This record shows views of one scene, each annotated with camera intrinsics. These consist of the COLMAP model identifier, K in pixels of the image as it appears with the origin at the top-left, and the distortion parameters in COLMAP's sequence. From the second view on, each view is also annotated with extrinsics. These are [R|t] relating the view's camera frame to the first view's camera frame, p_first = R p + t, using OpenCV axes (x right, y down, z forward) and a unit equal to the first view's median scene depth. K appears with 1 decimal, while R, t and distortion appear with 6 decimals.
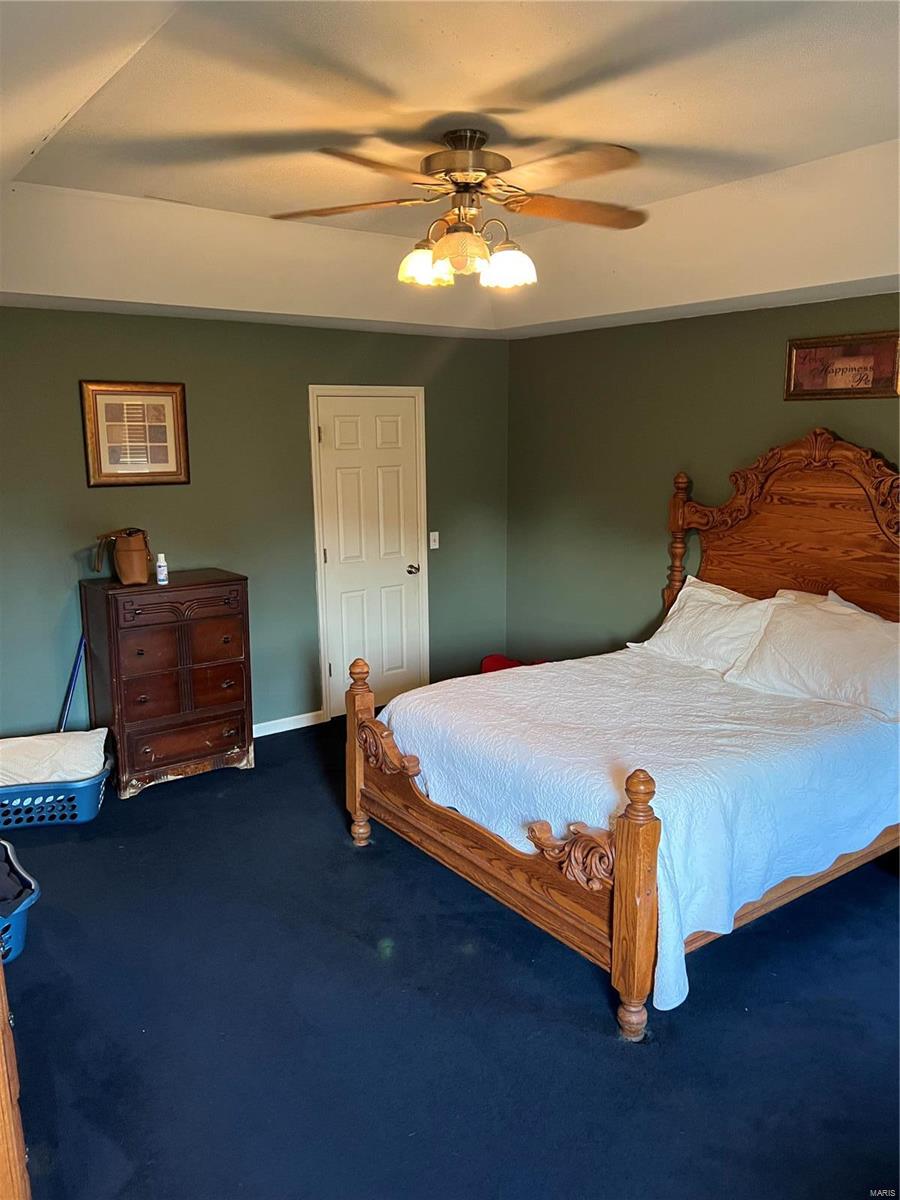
lens RADIAL K [[903.1, 0, 440.5], [0, 903.1, 600.0], [0, 0, 1]] dist [-0.000541, -0.002398]
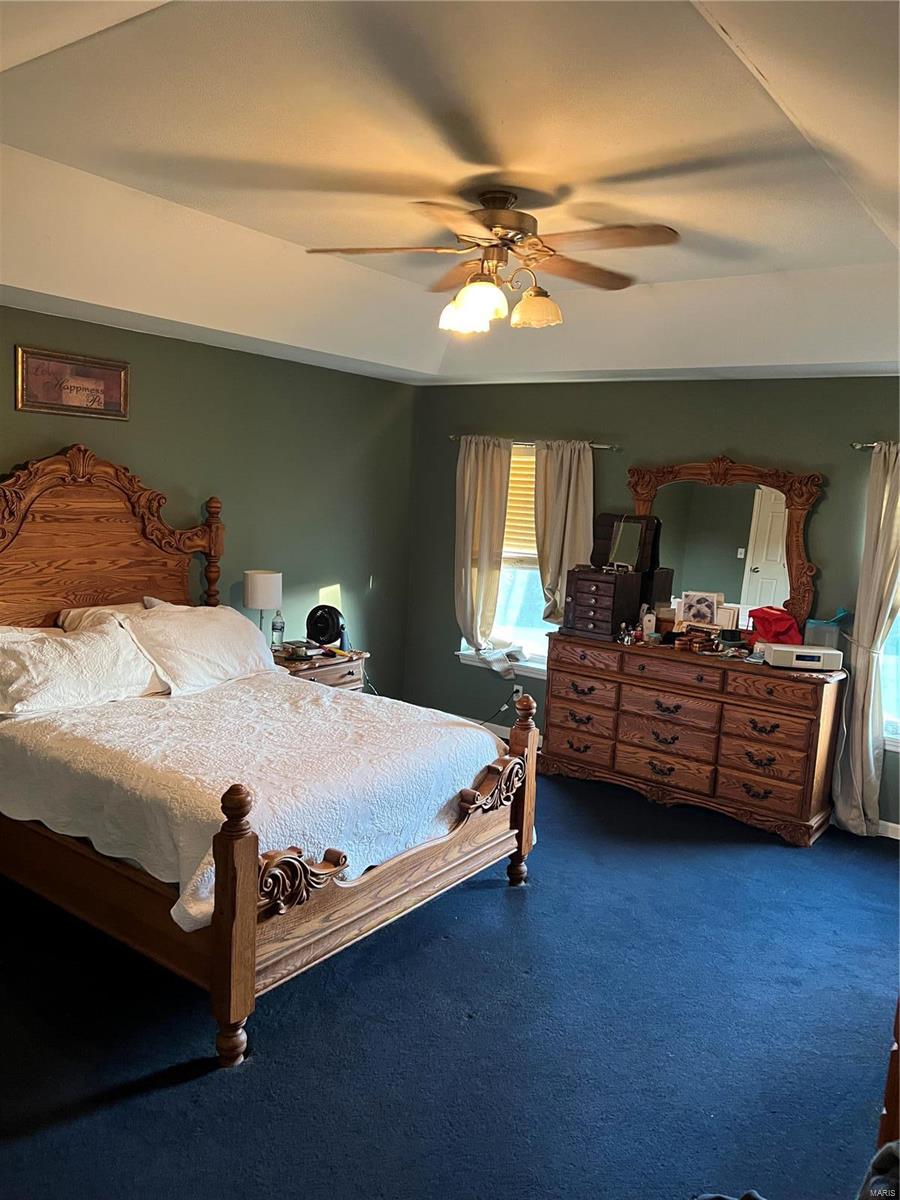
lens RADIAL K [[903.1, 0, 440.5], [0, 903.1, 600.0], [0, 0, 1]] dist [-0.000541, -0.002398]
pose [[-0.311897, -0.136477, 0.940263, -0.678596], [0.124881, 0.975155, 0.182967, -0.155186], [-0.941873, 0.174487, -0.287104, 0.941403]]
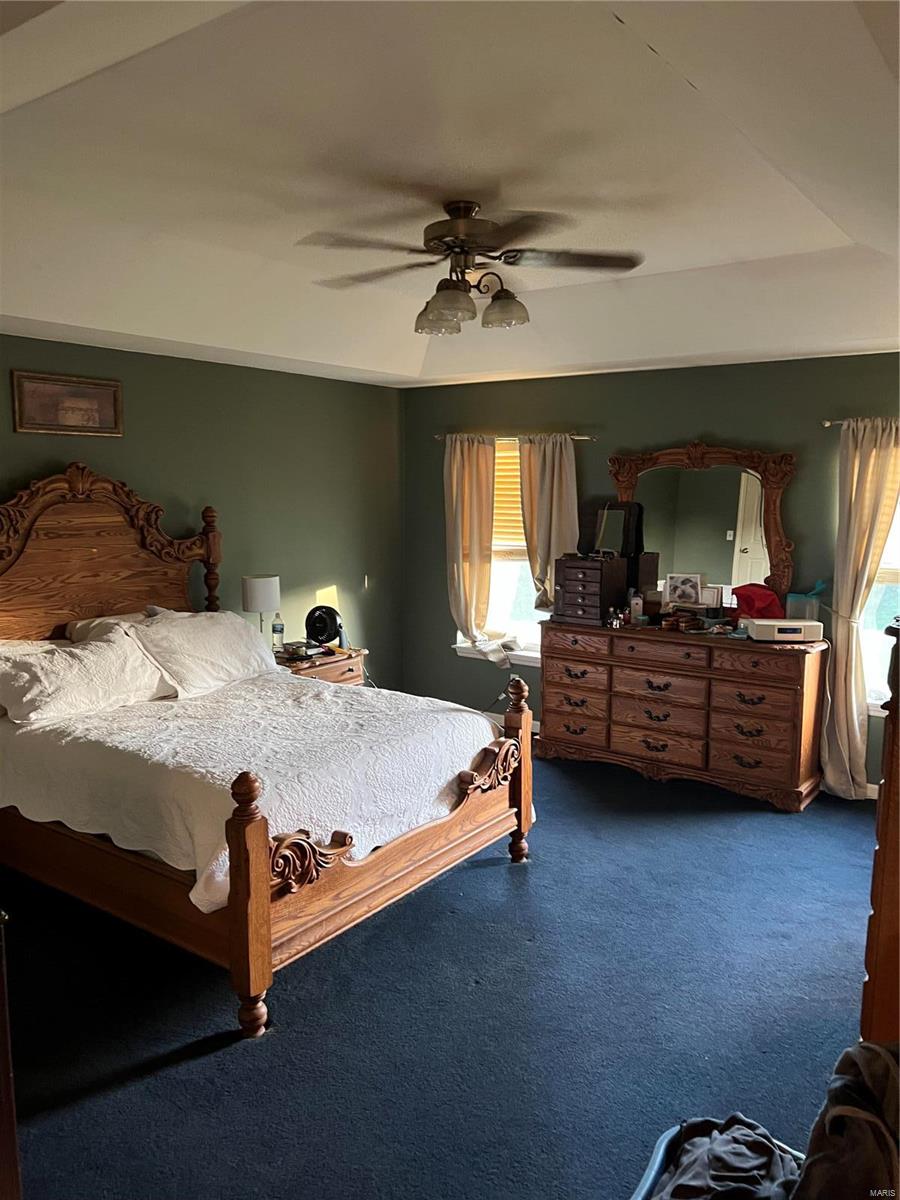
lens RADIAL K [[903.1, 0, 440.5], [0, 903.1, 600.0], [0, 0, 1]] dist [-0.000541, -0.002398]
pose [[-0.318087, -0.119253, 0.940532, -0.720429], [0.176646, 0.967230, 0.182379, -0.152613], [-0.931460, 0.224153, -0.286598, 0.944979]]
